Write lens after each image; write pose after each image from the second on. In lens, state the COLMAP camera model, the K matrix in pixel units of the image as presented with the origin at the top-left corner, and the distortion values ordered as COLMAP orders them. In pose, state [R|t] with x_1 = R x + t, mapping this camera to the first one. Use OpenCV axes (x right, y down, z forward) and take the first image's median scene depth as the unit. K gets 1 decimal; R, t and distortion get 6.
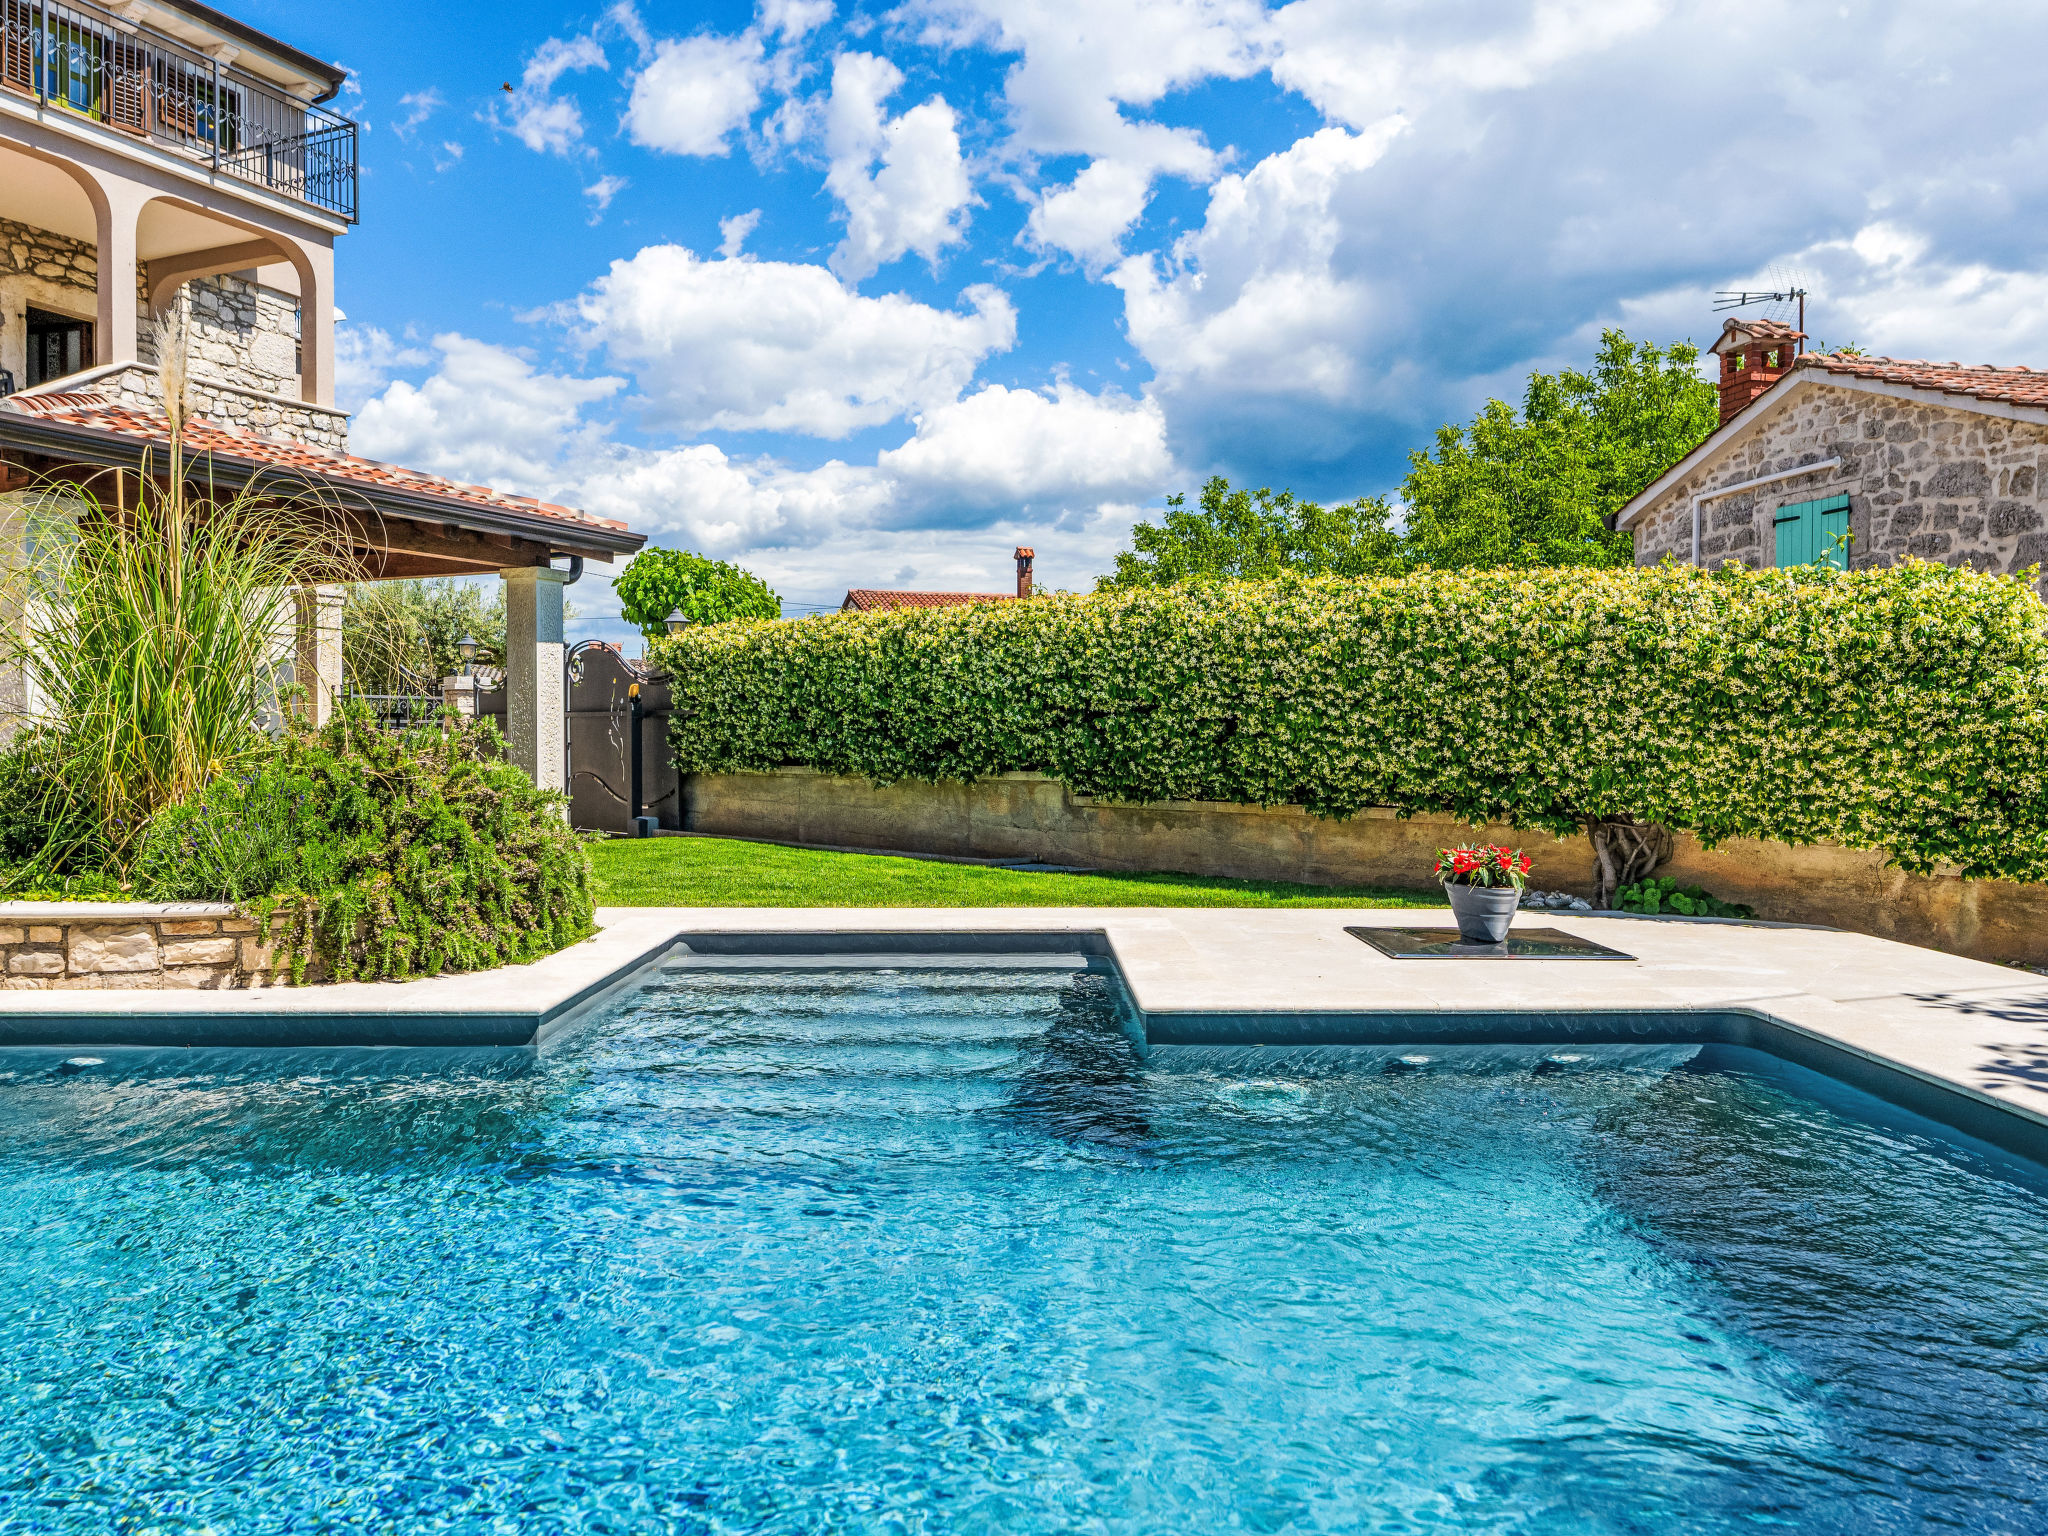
lens RADIAL K [[1513.9, 0, 1006.1], [0, 1513.9, 819.2], [0, 0, 1]] dist [-0.013696, -0.000432]
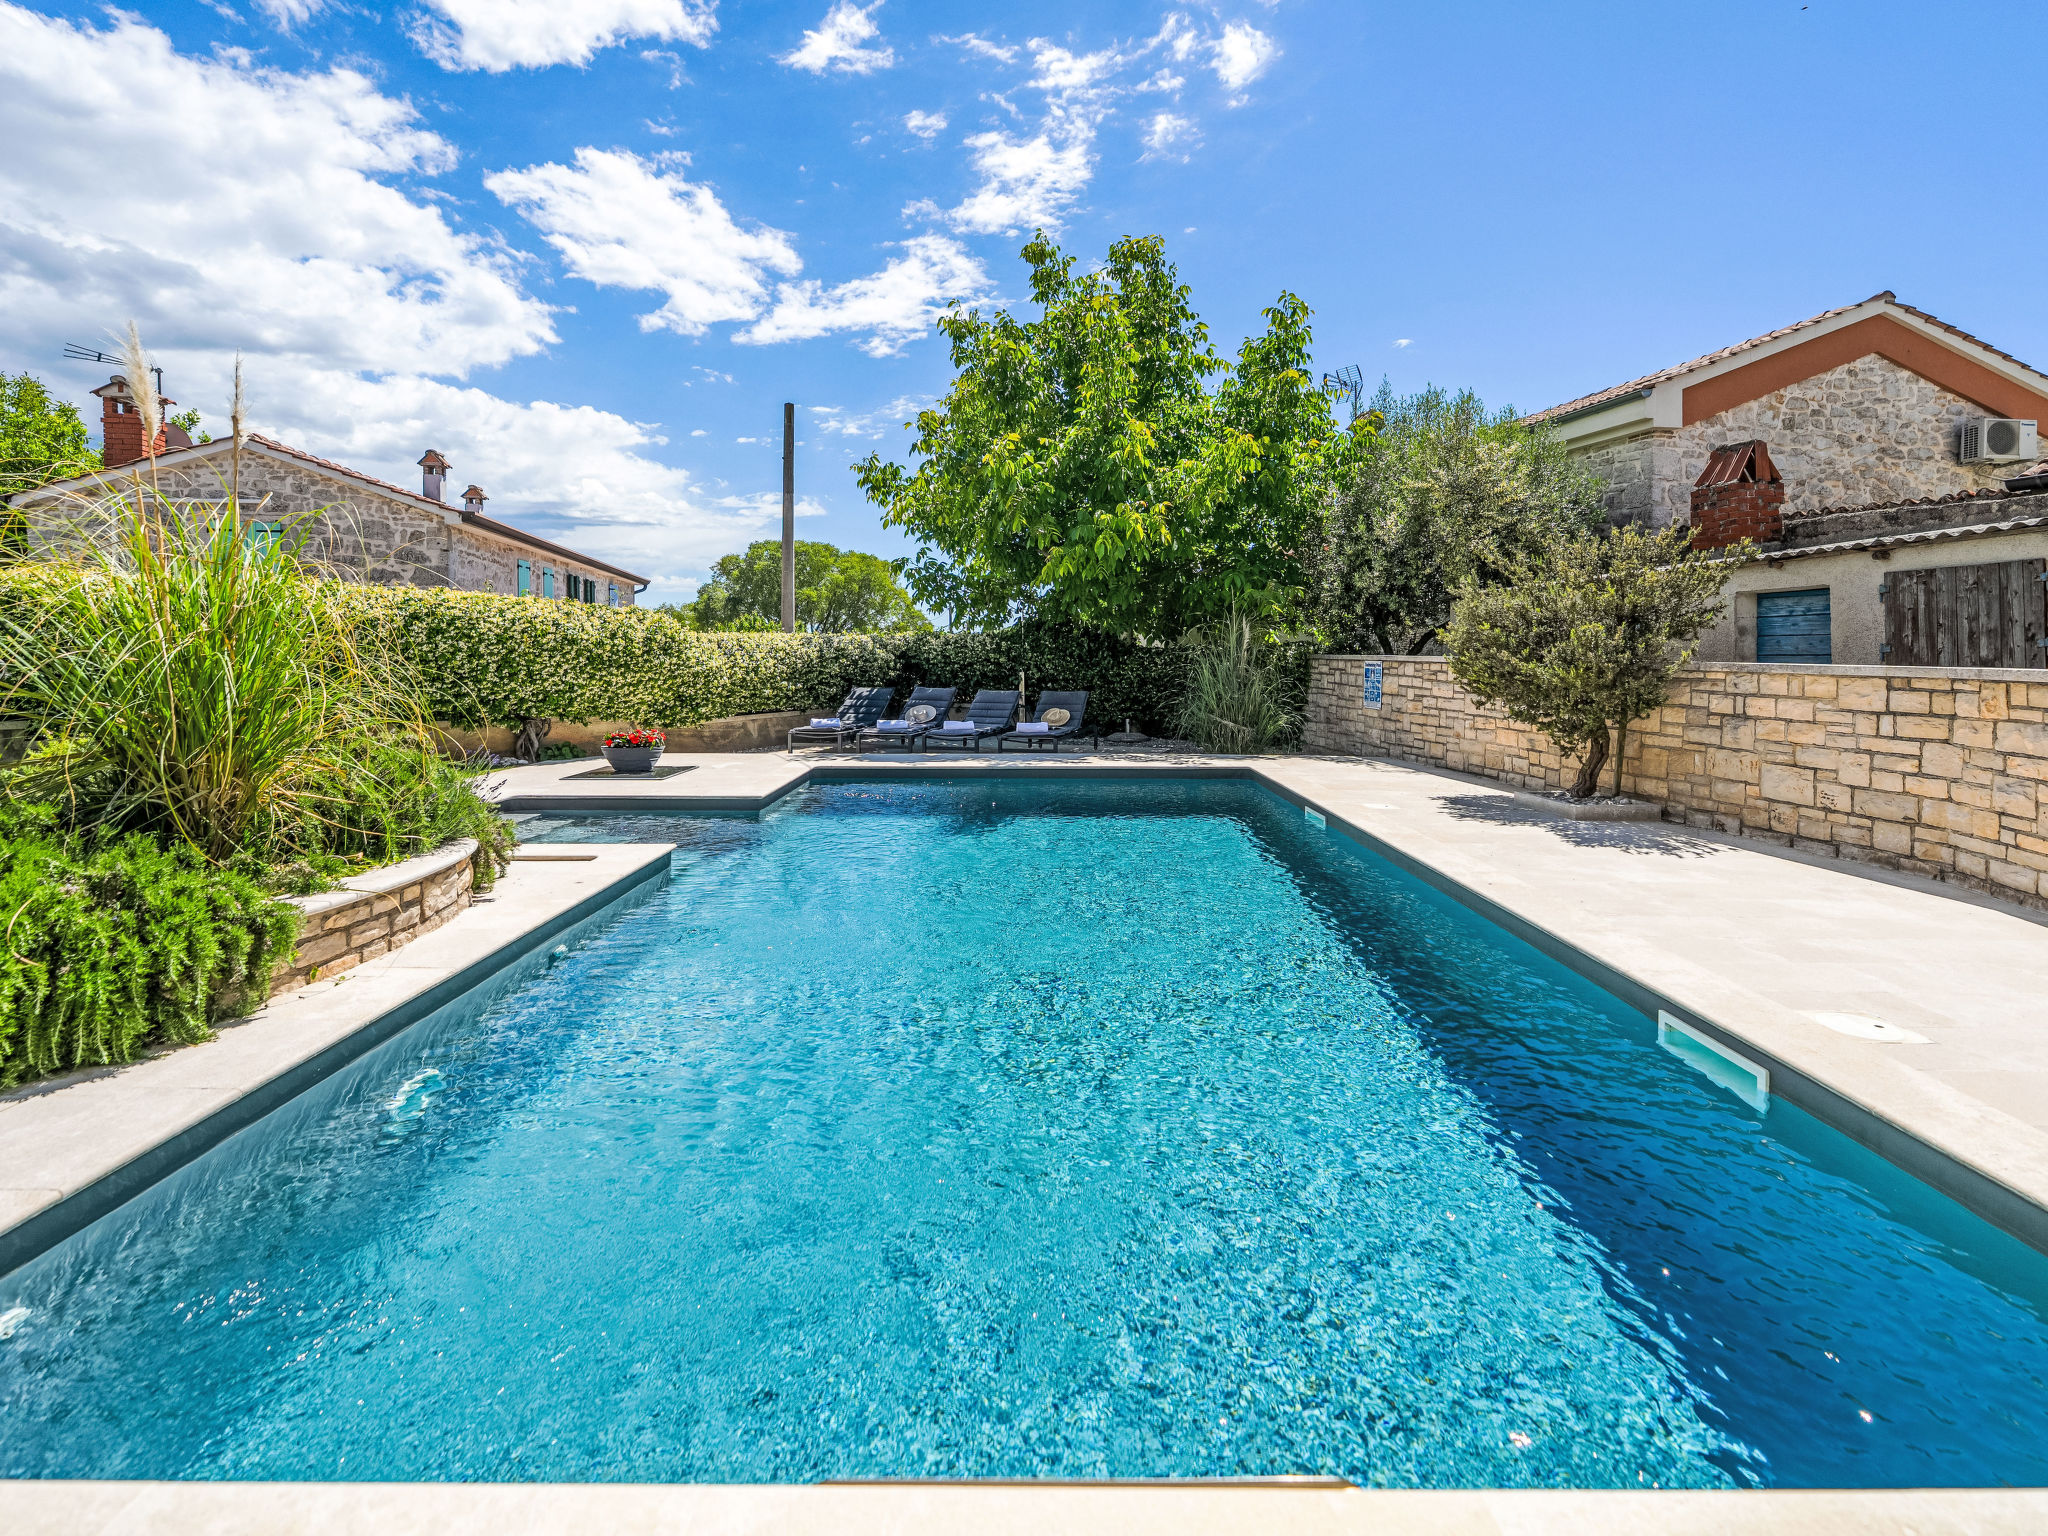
lens RADIAL K [[940.4, 0, 1025.3], [0, 940.4, 691.0], [0, 0, 1]] dist [-0.015761, 0.004712]
pose [[0.020095, -0.047666, 0.998661, -0.844722], [0.055066, 0.997399, 0.046498, -0.058537], [-0.998280, 0.054058, 0.022668, 0.289711]]
